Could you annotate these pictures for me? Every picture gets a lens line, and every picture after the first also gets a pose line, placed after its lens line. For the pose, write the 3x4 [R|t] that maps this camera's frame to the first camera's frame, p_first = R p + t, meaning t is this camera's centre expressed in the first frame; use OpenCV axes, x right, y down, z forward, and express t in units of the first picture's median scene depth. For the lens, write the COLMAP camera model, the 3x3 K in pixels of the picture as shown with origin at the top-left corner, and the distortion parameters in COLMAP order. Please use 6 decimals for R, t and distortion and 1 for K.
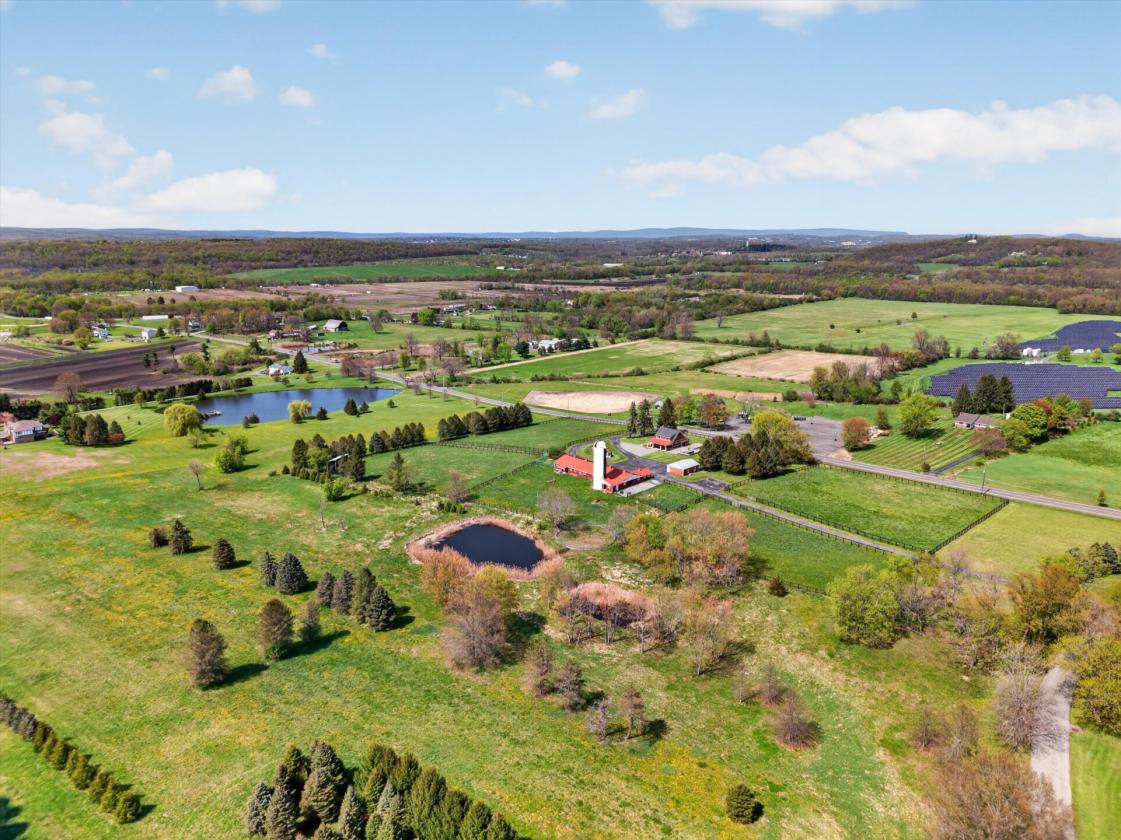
lens RADIAL K [[779.3, 0, 560.5], [0, 779.3, 420.0], [0, 0, 1]] dist [-0.001095, -0.004623]
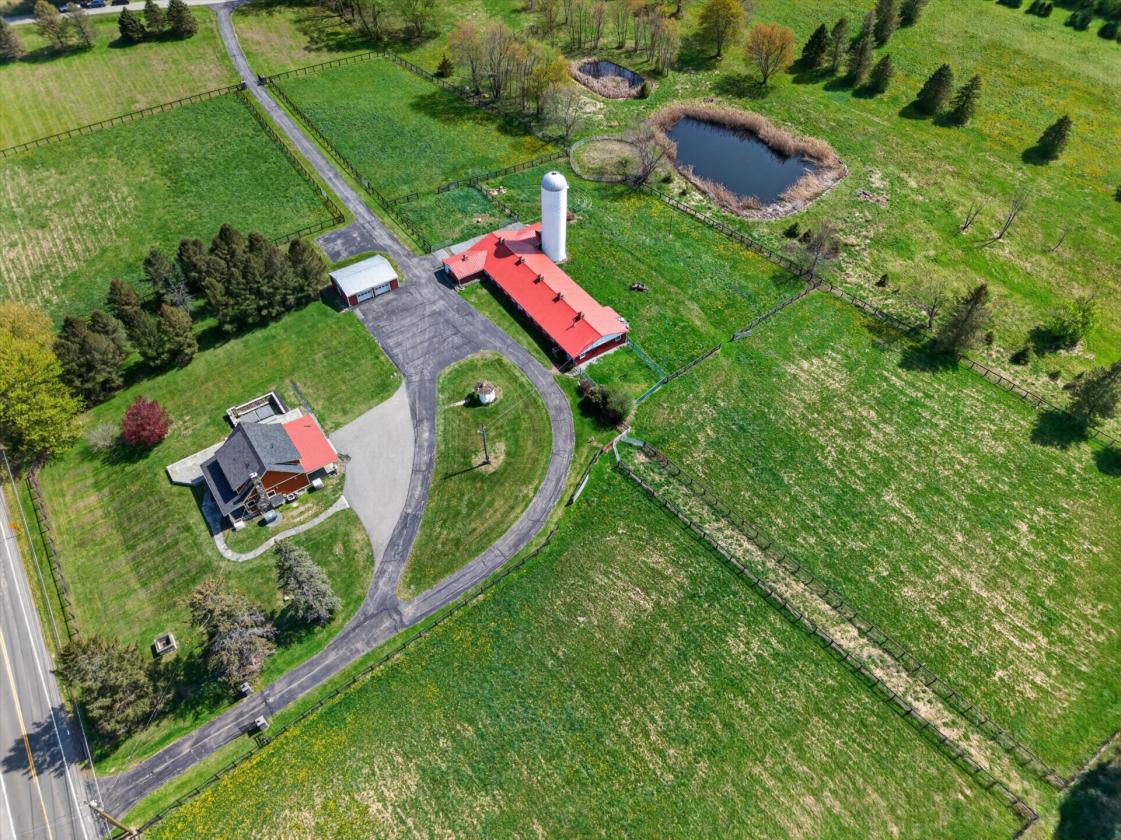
lens RADIAL K [[779.3, 0, 560.5], [0, 779.3, 420.0], [0, 0, 1]] dist [-0.001095, -0.004623]
pose [[-0.993169, -0.077436, 0.087290, -0.009702], [0.041354, 0.465934, 0.883852, -0.313938], [-0.109113, 0.881424, -0.459549, 1.272300]]
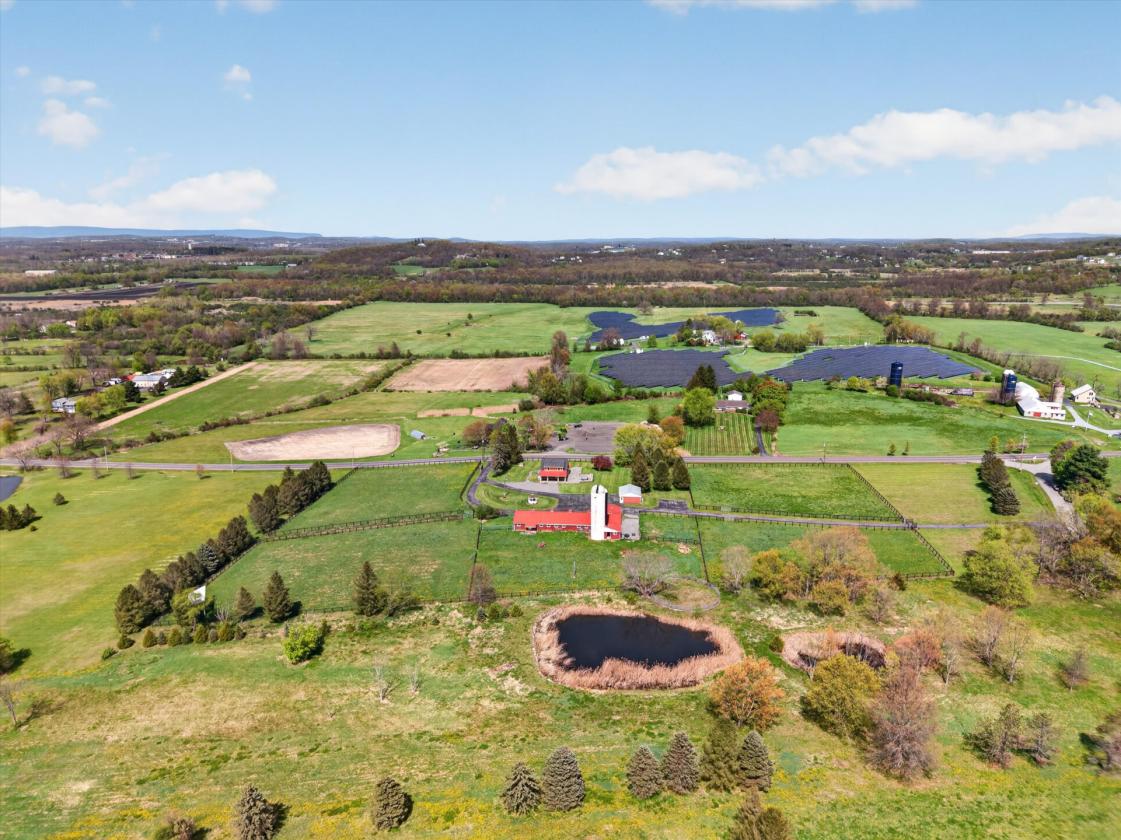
lens RADIAL K [[779.3, 0, 560.5], [0, 779.3, 420.0], [0, 0, 1]] dist [-0.001095, -0.004623]
pose [[0.721732, -0.145001, 0.676814, -0.515988], [0.145961, 0.987706, 0.055959, -0.090802], [-0.676608, 0.058401, 0.734024, 0.363287]]
